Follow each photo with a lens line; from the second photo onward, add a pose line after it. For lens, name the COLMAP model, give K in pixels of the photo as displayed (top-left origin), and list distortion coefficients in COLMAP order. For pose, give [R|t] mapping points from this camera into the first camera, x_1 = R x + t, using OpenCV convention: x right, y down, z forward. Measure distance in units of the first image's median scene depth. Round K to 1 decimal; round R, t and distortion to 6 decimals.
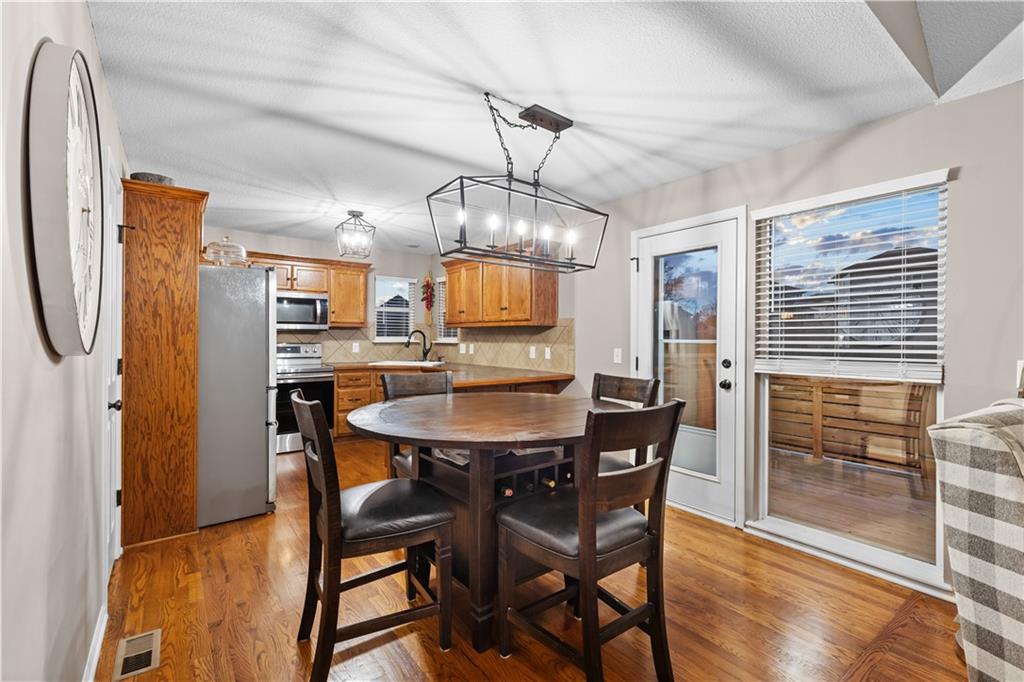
lens RADIAL K [[459.1, 0, 518.9], [0, 459.1, 337.0], [0, 0, 1]] dist [-0.000508, -0.000550]
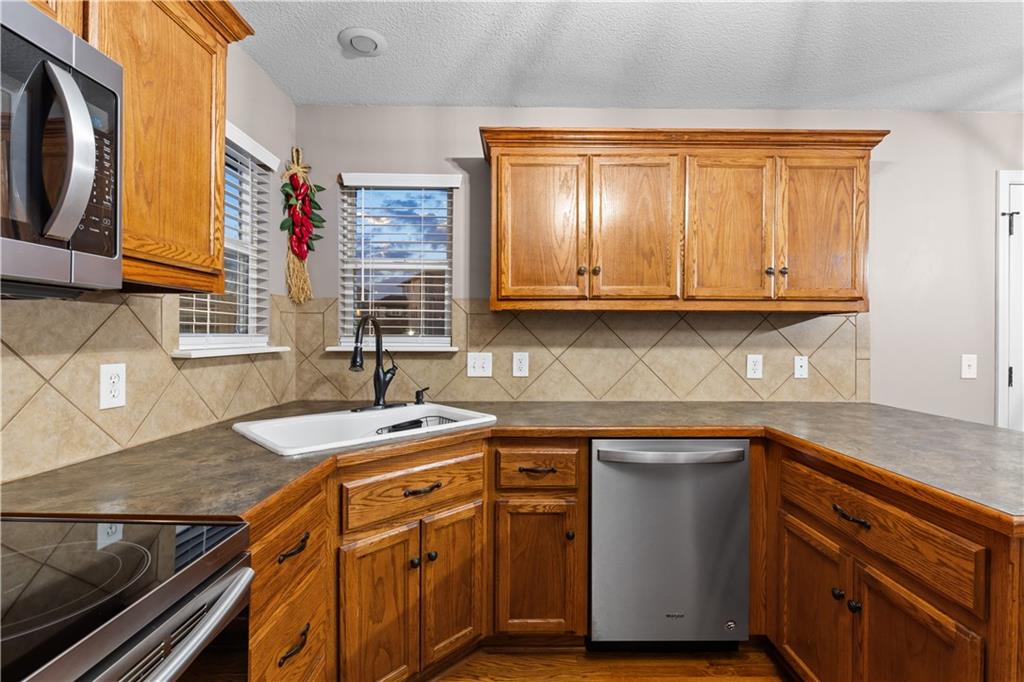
lens RADIAL K [[459.1, 0, 518.9], [0, 459.1, 337.0], [0, 0, 1]] dist [-0.000508, -0.000550]
pose [[0.600167, -0.004212, 0.799863, -0.463721], [-0.000760, 0.999983, 0.005836, -0.001095], [-0.799874, -0.004111, 0.600154, 0.804328]]
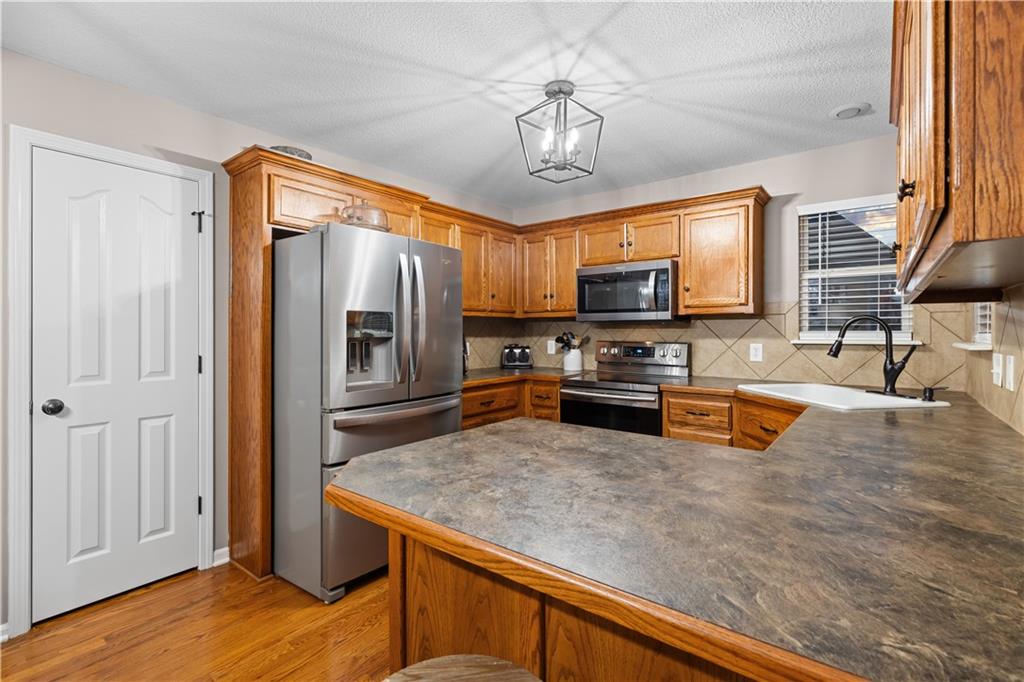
lens RADIAL K [[460.8, 0, 520.0], [0, 460.8, 331.7], [0, 0, 1]] dist [0.001267, 0.000137]
pose [[0.260249, -0.004298, -0.965532, 0.100316], [0.002271, 0.999990, -0.003839, 0.000784], [0.965539, -0.001193, 0.260256, 0.669477]]
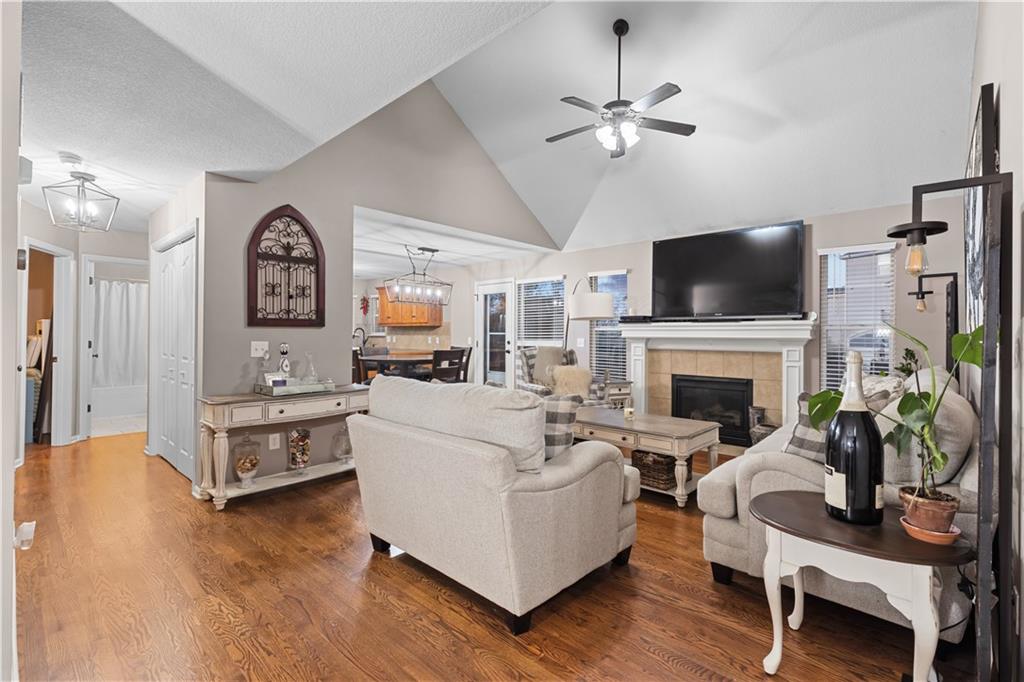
lens RADIAL K [[459.1, 0, 518.9], [0, 459.1, 337.0], [0, 0, 1]] dist [-0.000508, -0.000550]
pose [[0.983032, -0.001300, 0.183429, 0.038998], [0.000255, 0.999984, 0.005719, 0.009141], [-0.183433, -0.005575, 0.983016, -0.777397]]
